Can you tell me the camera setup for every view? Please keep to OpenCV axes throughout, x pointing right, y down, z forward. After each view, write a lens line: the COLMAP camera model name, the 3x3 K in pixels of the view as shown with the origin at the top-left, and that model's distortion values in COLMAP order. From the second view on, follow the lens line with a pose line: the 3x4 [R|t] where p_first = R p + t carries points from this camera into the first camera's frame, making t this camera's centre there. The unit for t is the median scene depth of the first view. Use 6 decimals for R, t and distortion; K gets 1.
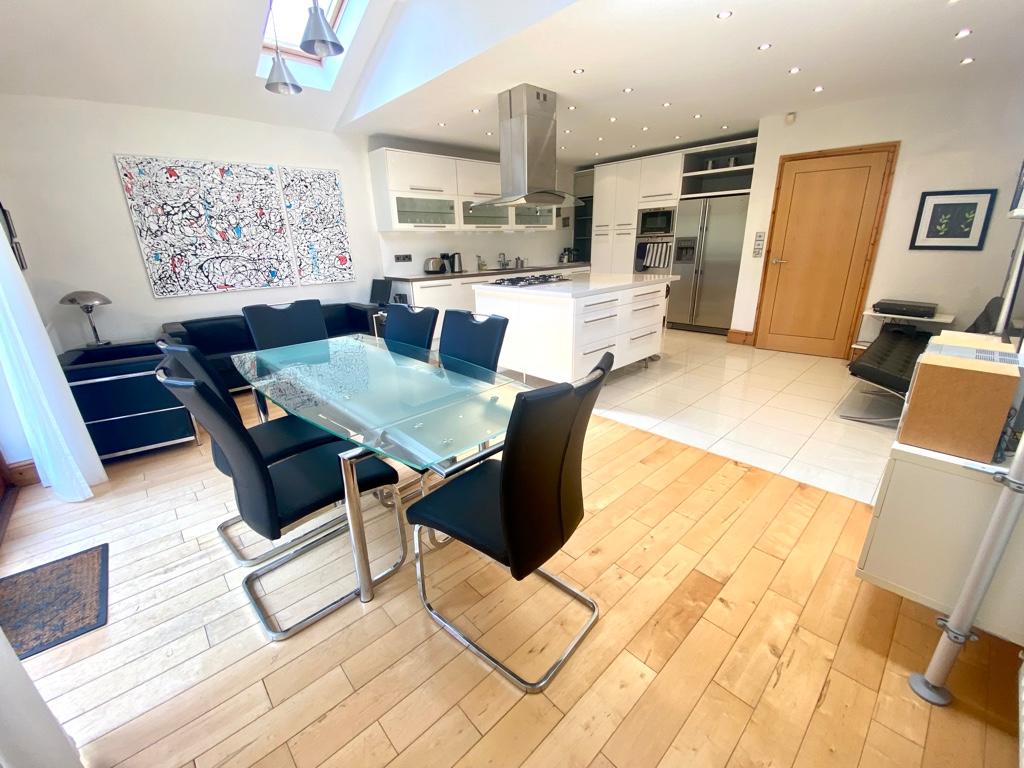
lens RADIAL K [[414.5, 0, 508.1], [0, 414.5, 390.2], [0, 0, 1]] dist [0.000772, -0.014677]
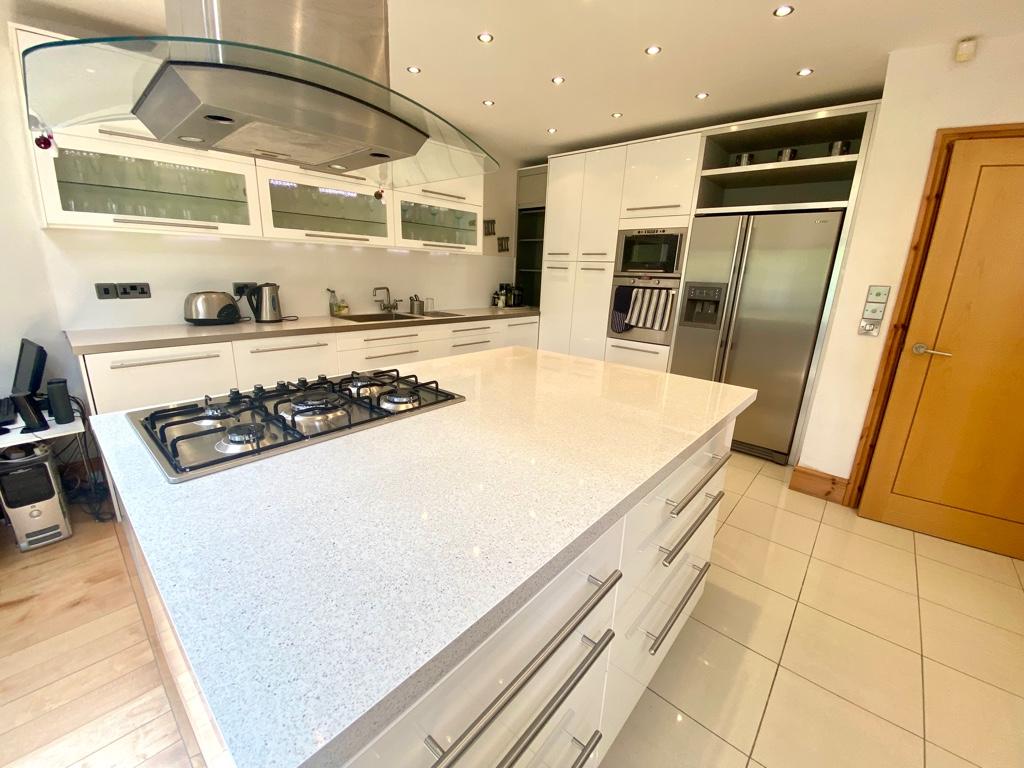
lens RADIAL K [[409.6, 0, 524.2], [0, 409.6, 385.1], [0, 0, 1]] dist [0.001392, -0.019980]
pose [[0.989763, 0.030635, 0.139392, 0.107047], [-0.021038, 0.997339, -0.069807, -0.173083], [-0.141159, 0.066160, 0.987774, 0.458027]]
